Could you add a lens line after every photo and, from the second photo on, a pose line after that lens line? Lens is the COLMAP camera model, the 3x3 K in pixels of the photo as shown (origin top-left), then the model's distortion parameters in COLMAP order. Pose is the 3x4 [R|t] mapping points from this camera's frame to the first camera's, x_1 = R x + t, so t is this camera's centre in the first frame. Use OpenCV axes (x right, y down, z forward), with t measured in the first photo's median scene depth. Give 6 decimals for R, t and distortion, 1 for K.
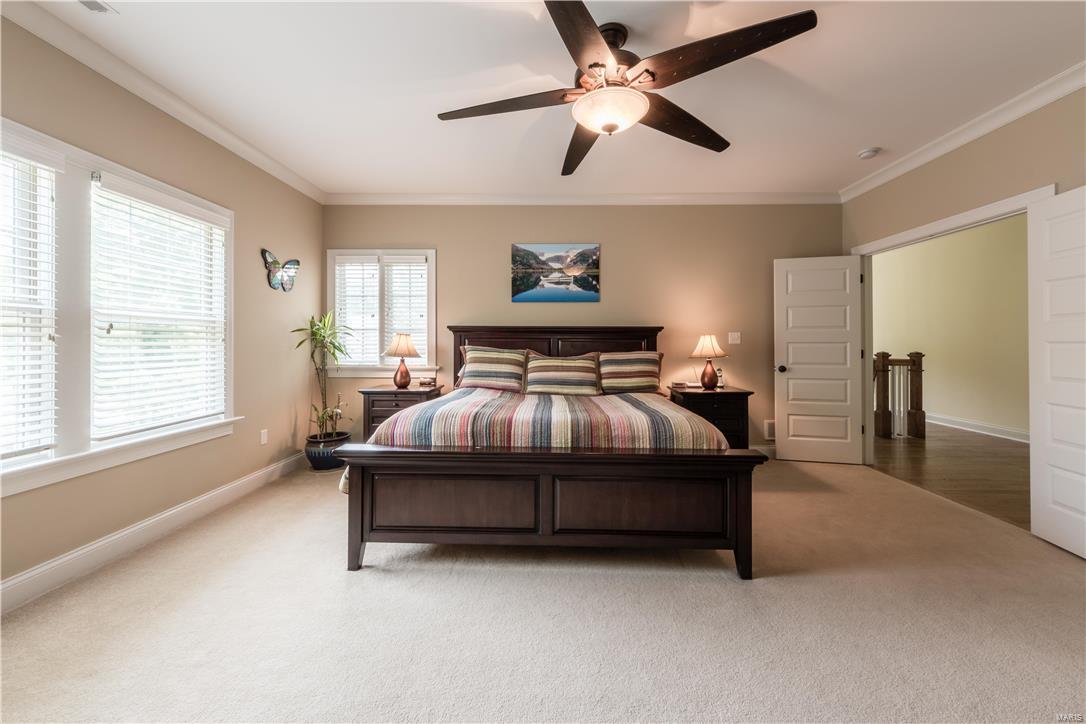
lens RADIAL K [[419.5, 0, 546.0], [0, 419.5, 354.4], [0, 0, 1]] dist [-0.000531, 0.000062]
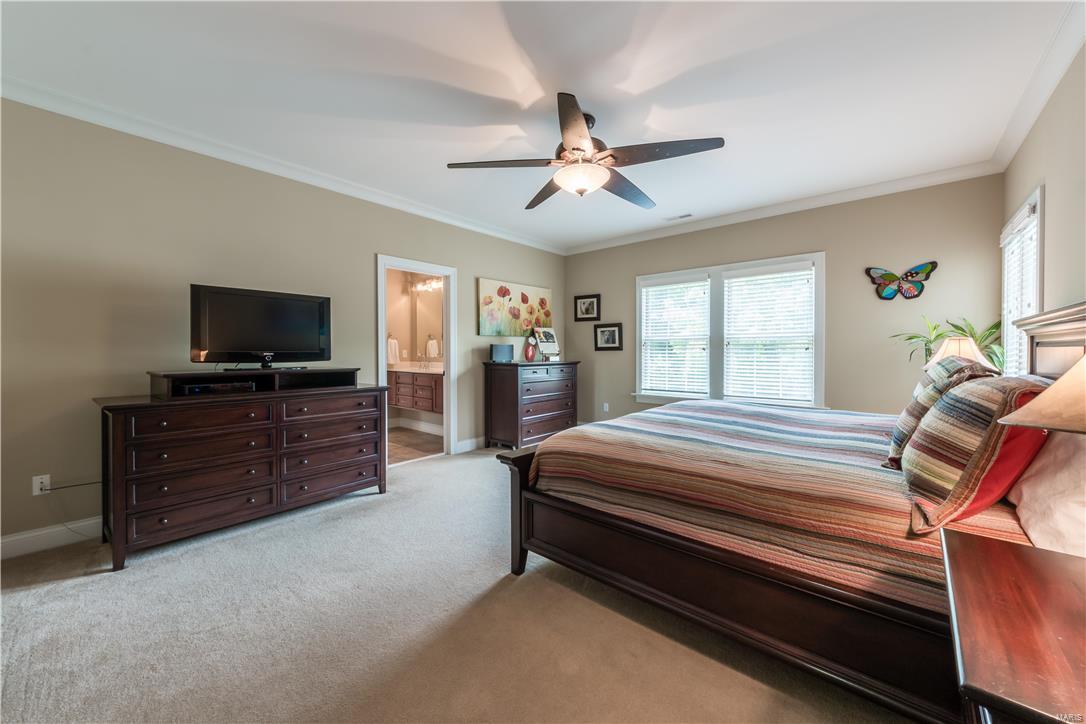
lens RADIAL K [[419.5, 0, 546.0], [0, 419.5, 354.4], [0, 0, 1]] dist [-0.000531, 0.000062]
pose [[-0.646061, 0.013734, -0.763162, 0.742933], [-0.014834, 0.999423, 0.030544, -0.040318], [0.763141, 0.031054, -0.645485, 1.069577]]
